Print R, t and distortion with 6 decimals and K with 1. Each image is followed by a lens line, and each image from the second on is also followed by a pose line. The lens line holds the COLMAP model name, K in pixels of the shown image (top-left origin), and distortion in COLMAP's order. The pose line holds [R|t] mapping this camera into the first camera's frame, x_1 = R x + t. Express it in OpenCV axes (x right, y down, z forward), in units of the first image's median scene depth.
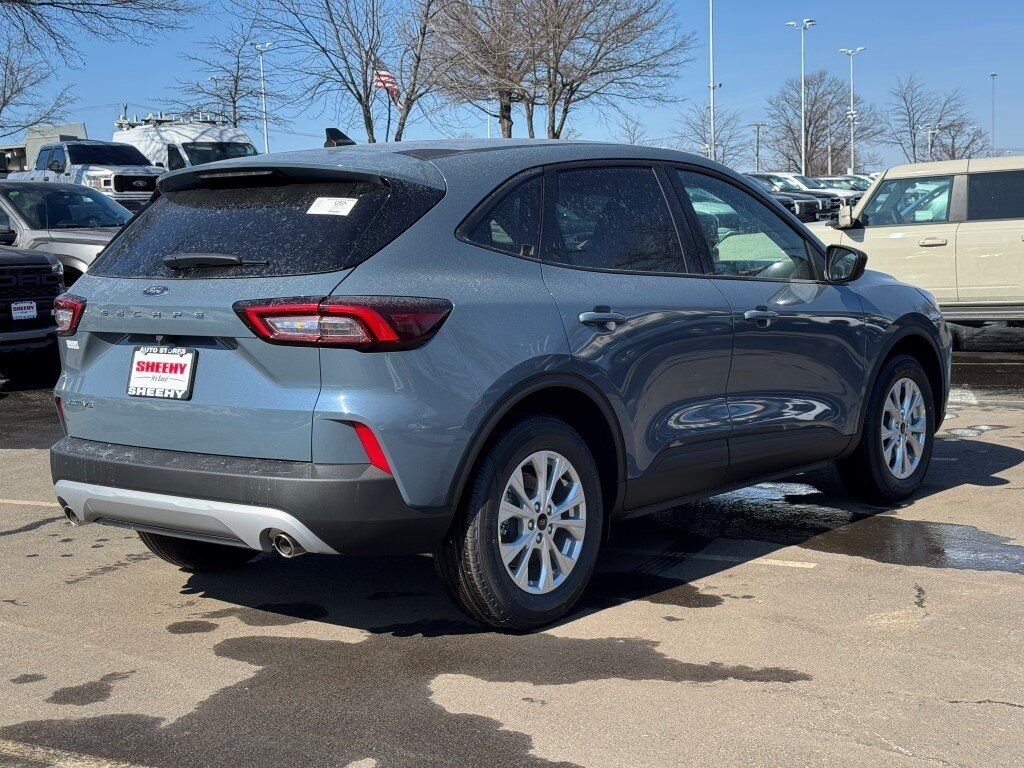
lens RADIAL K [[1532.5, 0, 512.0], [0, 1532.5, 384.0], [0, 0, 1]] dist [0.127750, 0.003738]
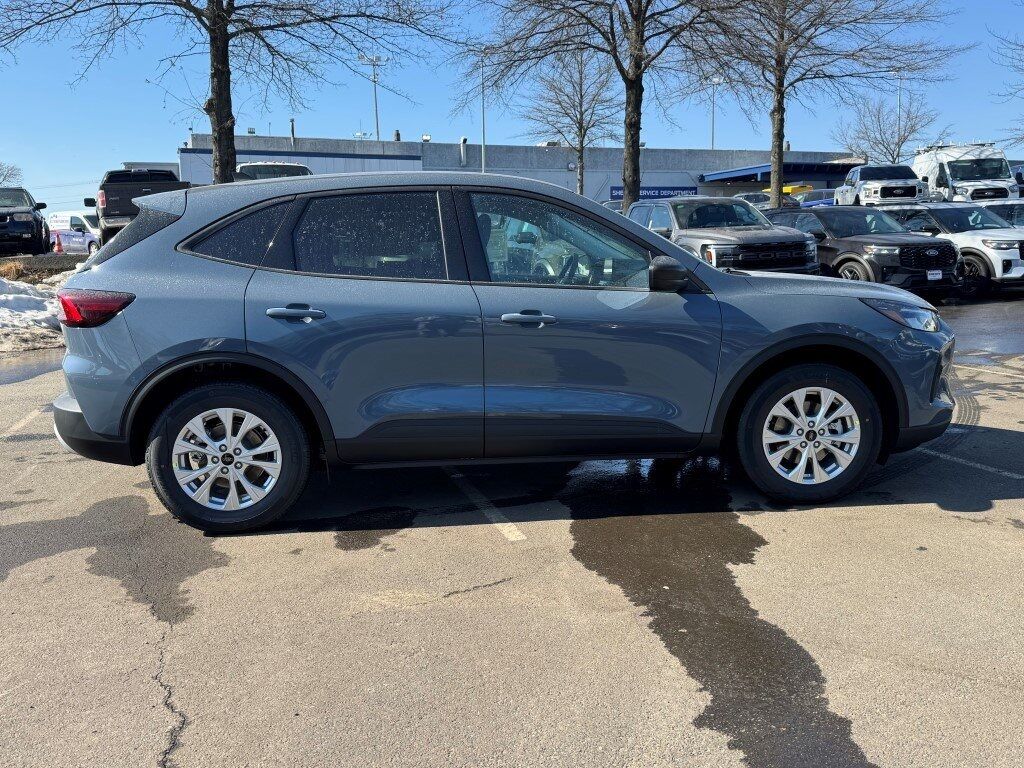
lens RADIAL K [[909.6, 0, 512.0], [0, 909.6, 384.0], [0, 0, 1]] dist [0.189761, -0.409839]
pose [[0.683621, 0.117992, -0.720236, 0.724895], [-0.063478, 0.992718, 0.102379, -0.072134], [0.727072, -0.024269, 0.686133, 0.576278]]
